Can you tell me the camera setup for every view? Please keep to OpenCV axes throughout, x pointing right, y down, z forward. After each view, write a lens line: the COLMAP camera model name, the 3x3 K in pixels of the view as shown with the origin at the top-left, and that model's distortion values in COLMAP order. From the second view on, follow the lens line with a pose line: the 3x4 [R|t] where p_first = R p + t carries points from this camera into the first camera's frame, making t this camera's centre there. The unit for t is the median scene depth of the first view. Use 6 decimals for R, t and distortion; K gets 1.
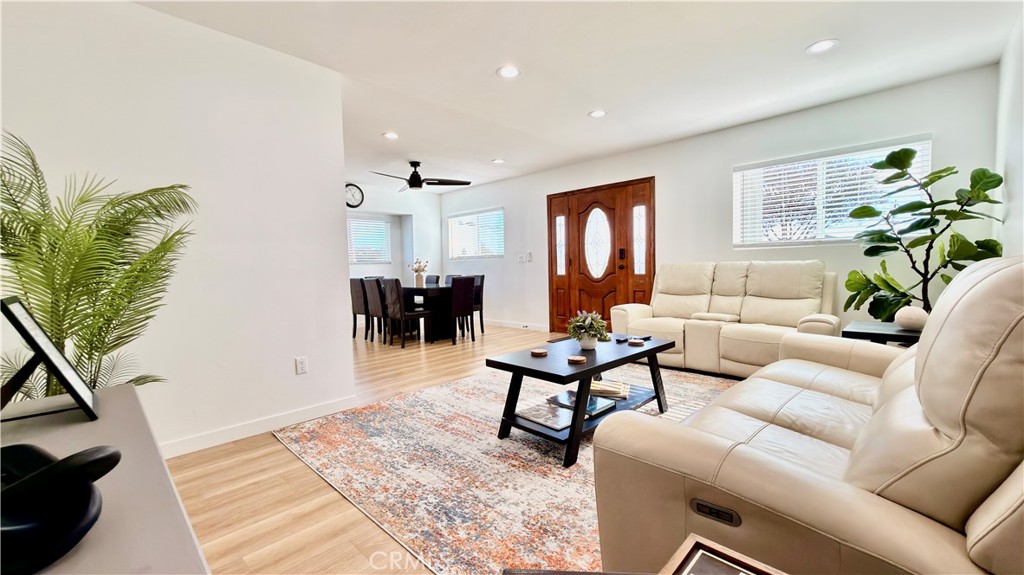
lens RADIAL K [[407.5, 0, 512.6], [0, 407.5, 289.9], [0, 0, 1]] dist [0.000162, -0.000171]
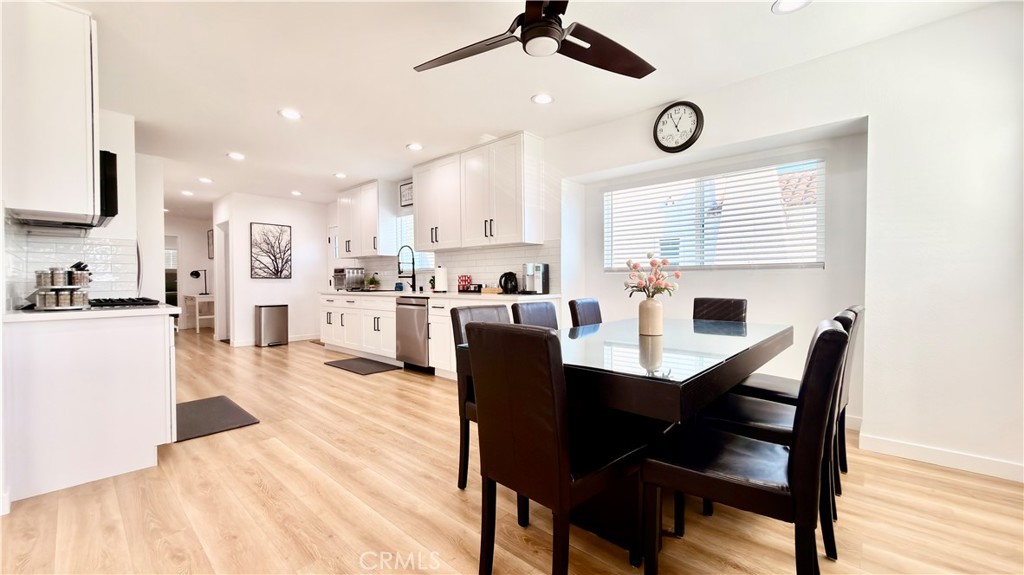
lens RADIAL K [[407.5, 0, 513.3], [0, 407.5, 287.2], [0, 0, 1]] dist [0.000162, -0.000171]
pose [[0.026024, 0.040063, -0.998858, 0.106900], [-0.053387, 0.997826, 0.038631, -0.062652], [0.998235, 0.052321, 0.028106, 0.984326]]
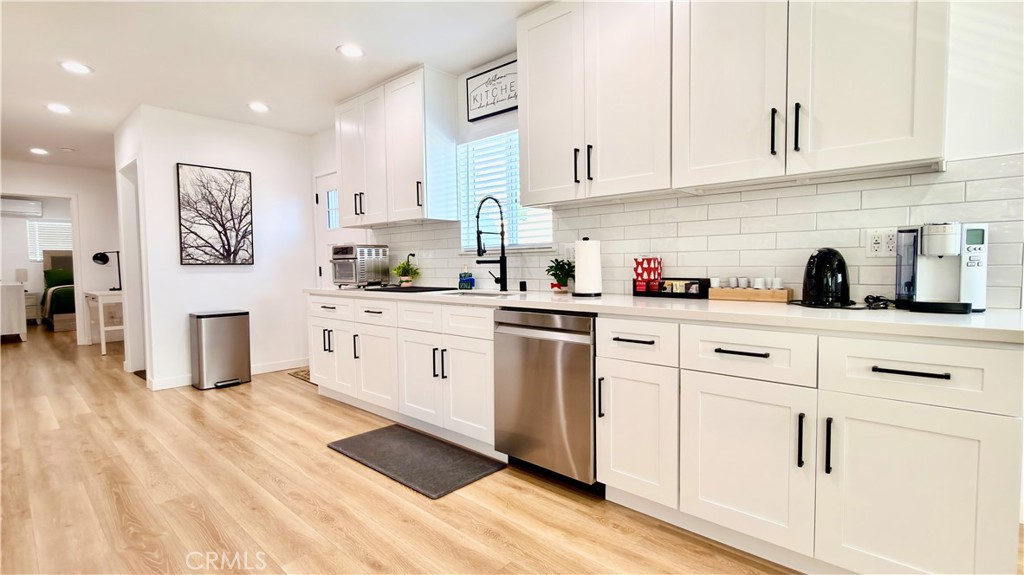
lens RADIAL K [[476.7, 0, 511.0], [0, 476.7, 288.8], [0, 0, 1]] dist [0.001478, -0.001542]
pose [[0.022972, 0.077440, -0.996732, -0.330454], [-0.047701, 0.995945, 0.076279, -0.047287], [0.998597, 0.045792, 0.026573, 0.759948]]
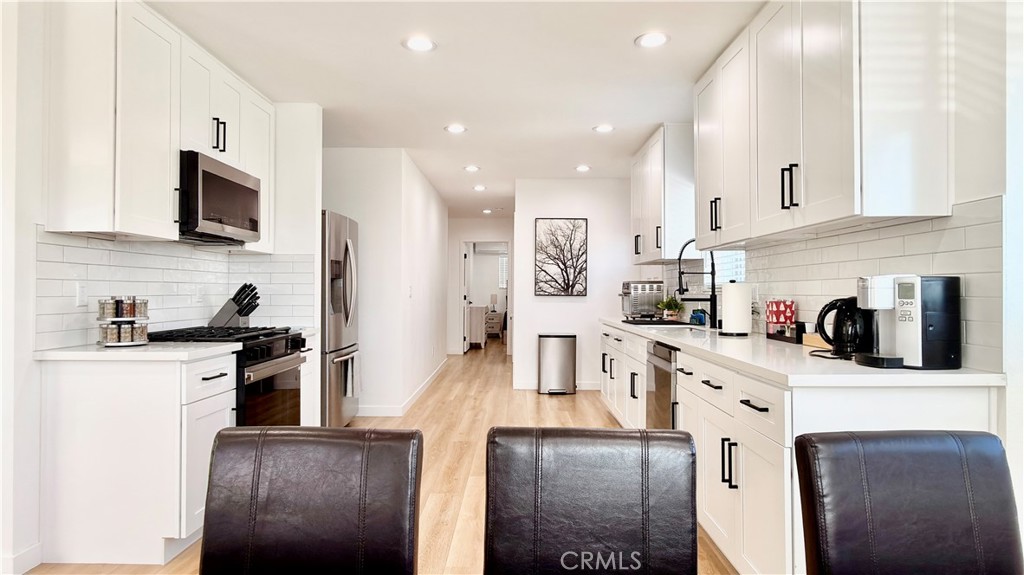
lens RADIAL K [[605.5, 0, 511.5], [0, 605.5, 292.0], [0, 0, 1]] dist [-0.008820, -0.000798]
pose [[-0.726819, 0.022763, -0.686451, -0.201379], [-0.024977, 0.997914, 0.059537, -0.084536], [0.686374, 0.060419, -0.724734, 1.142981]]
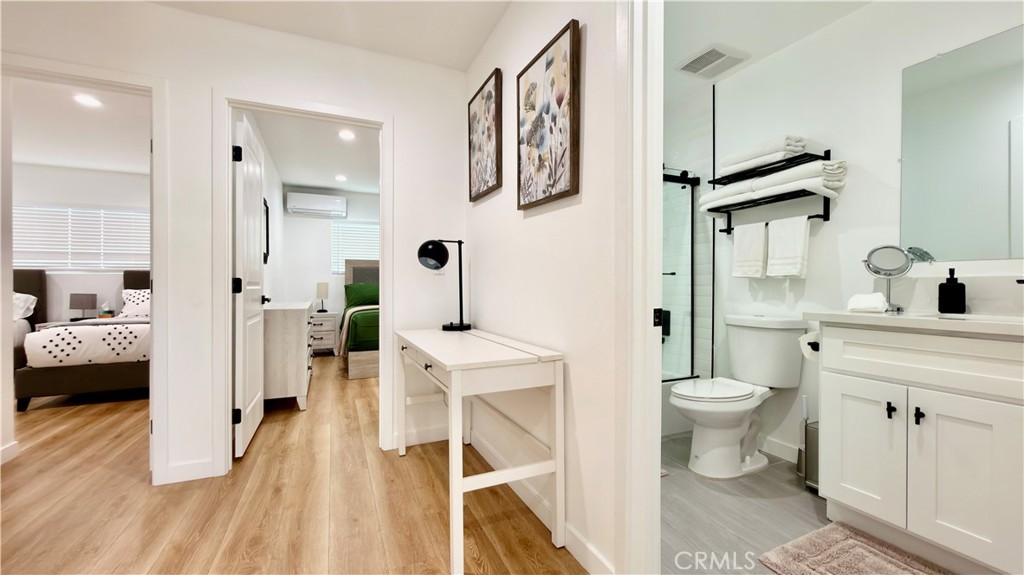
lens RADIAL K [[407.5, 0, 516.4], [0, 407.5, 286.1], [0, 0, 1]] dist [0.000162, -0.000171]
pose [[-0.368625, 0.027144, -0.929182, -1.188833], [-0.042714, 0.998023, 0.046100, 0.027290], [0.928597, 0.056682, -0.366736, -0.001372]]
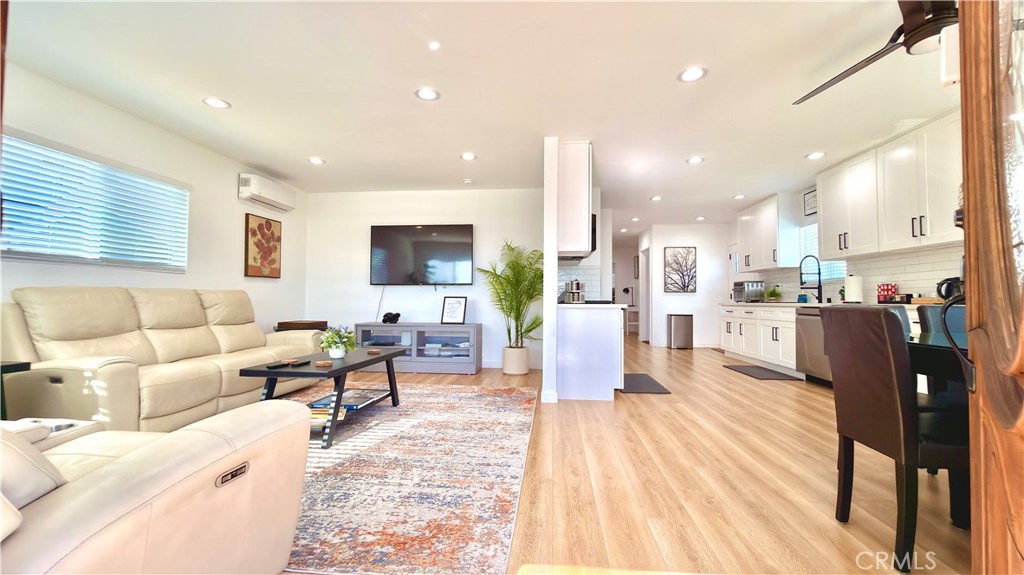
lens RADIAL K [[407.5, 0, 512.6], [0, 407.5, 287.5], [0, 0, 1]] dist [0.000162, -0.000171]
pose [[-0.782690, 0.001734, -0.622409, 0.248623], [-0.020880, 0.999360, 0.029042, -0.049643], [0.622061, 0.035727, -0.782153, 1.064276]]
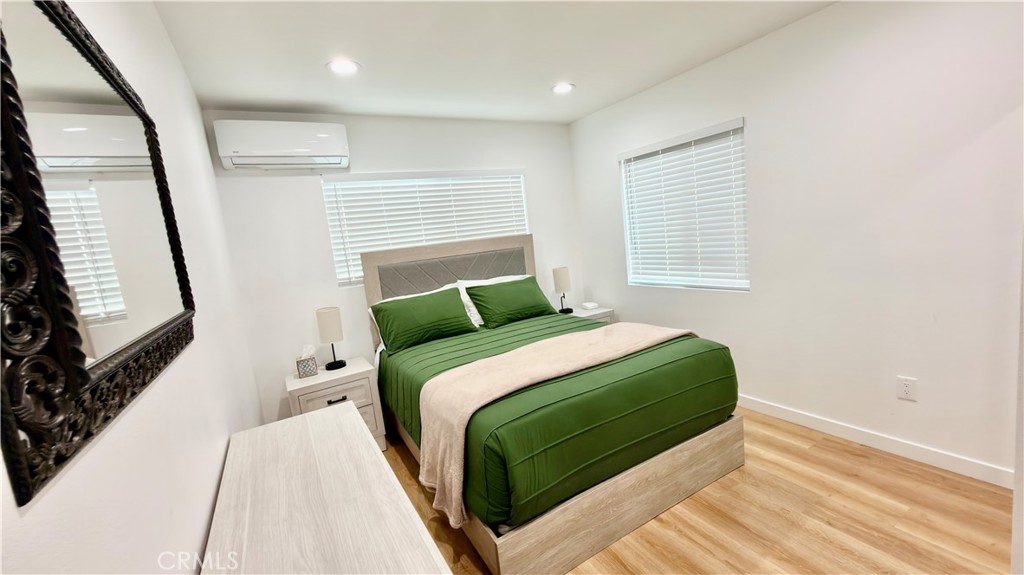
lens RADIAL K [[407.5, 0, 511.5], [0, 407.5, 284.6], [0, 0, 1]] dist [0.000162, -0.000171]
pose [[-0.261329, 0.169419, -0.950265, -1.579682], [0.064406, 0.985343, 0.157961, -0.008738], [0.963099, -0.019923, -0.268411, -0.514742]]
